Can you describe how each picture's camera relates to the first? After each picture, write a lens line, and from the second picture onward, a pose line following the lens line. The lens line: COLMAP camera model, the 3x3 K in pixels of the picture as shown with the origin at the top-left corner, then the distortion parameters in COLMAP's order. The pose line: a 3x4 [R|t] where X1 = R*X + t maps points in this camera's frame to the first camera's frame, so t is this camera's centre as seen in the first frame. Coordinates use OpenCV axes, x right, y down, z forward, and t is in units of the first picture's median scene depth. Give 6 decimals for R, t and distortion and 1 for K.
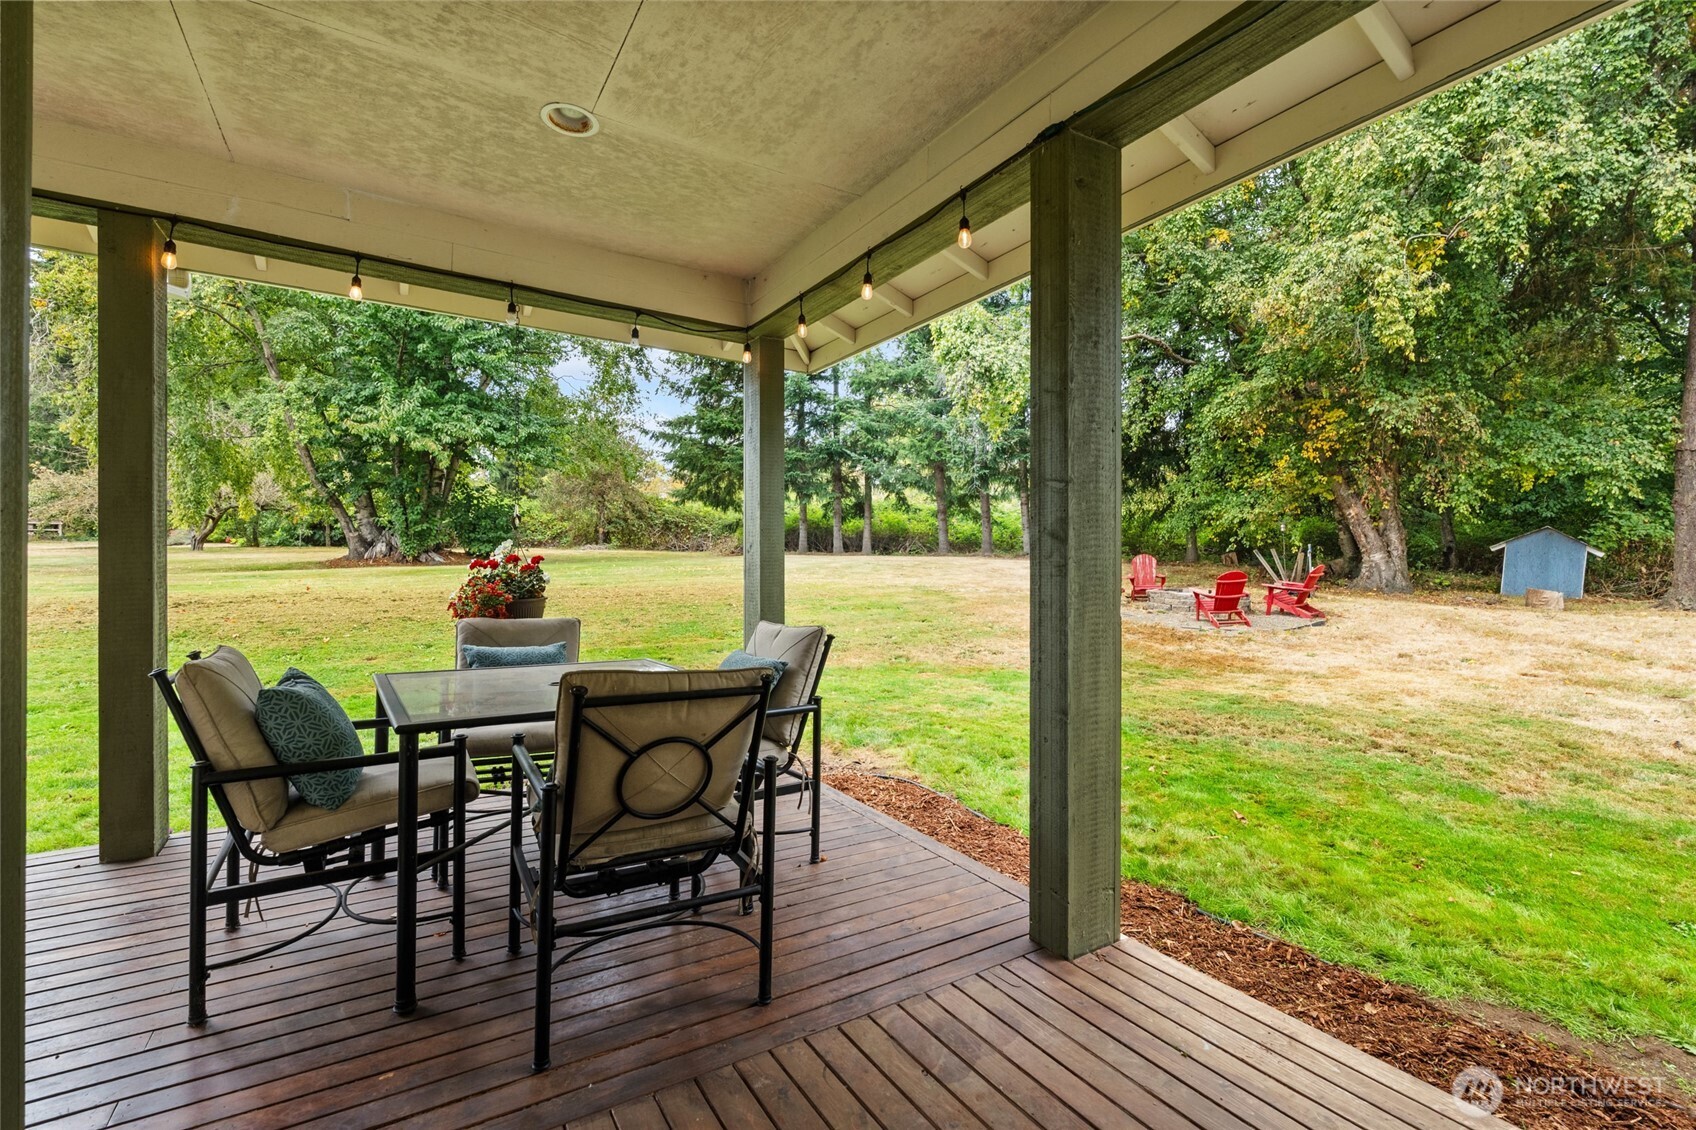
lens RADIAL K [[749.7, 0, 842.2], [0, 749.7, 549.3], [0, 0, 1]] dist [-0.004106, -0.000422]
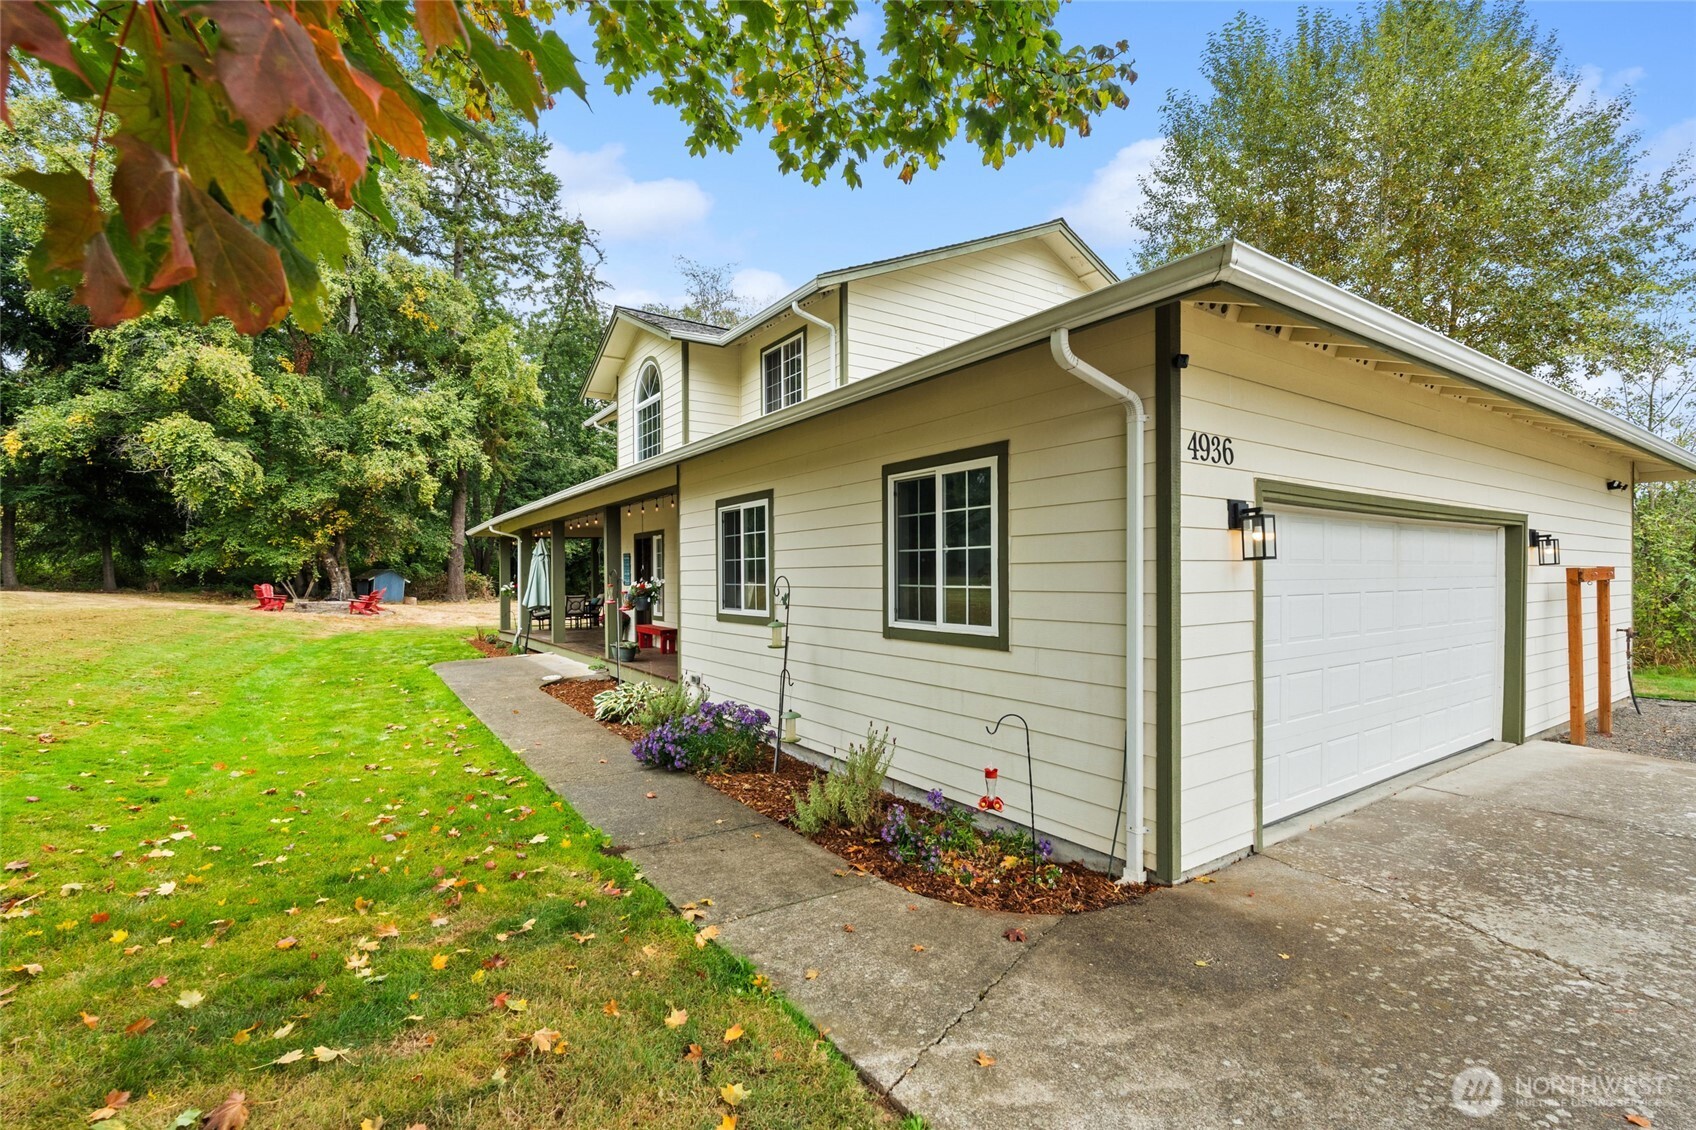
lens RADIAL K [[768.2, 0, 854.0], [0, 768.2, 574.0], [0, 0, 1]] dist [-0.078045, -0.000159]
pose [[-0.059589, 0.002954, 0.998219, -1.349419], [-0.002485, 0.999992, -0.003107, -0.013972], [-0.998220, -0.002666, -0.059581, -0.233951]]
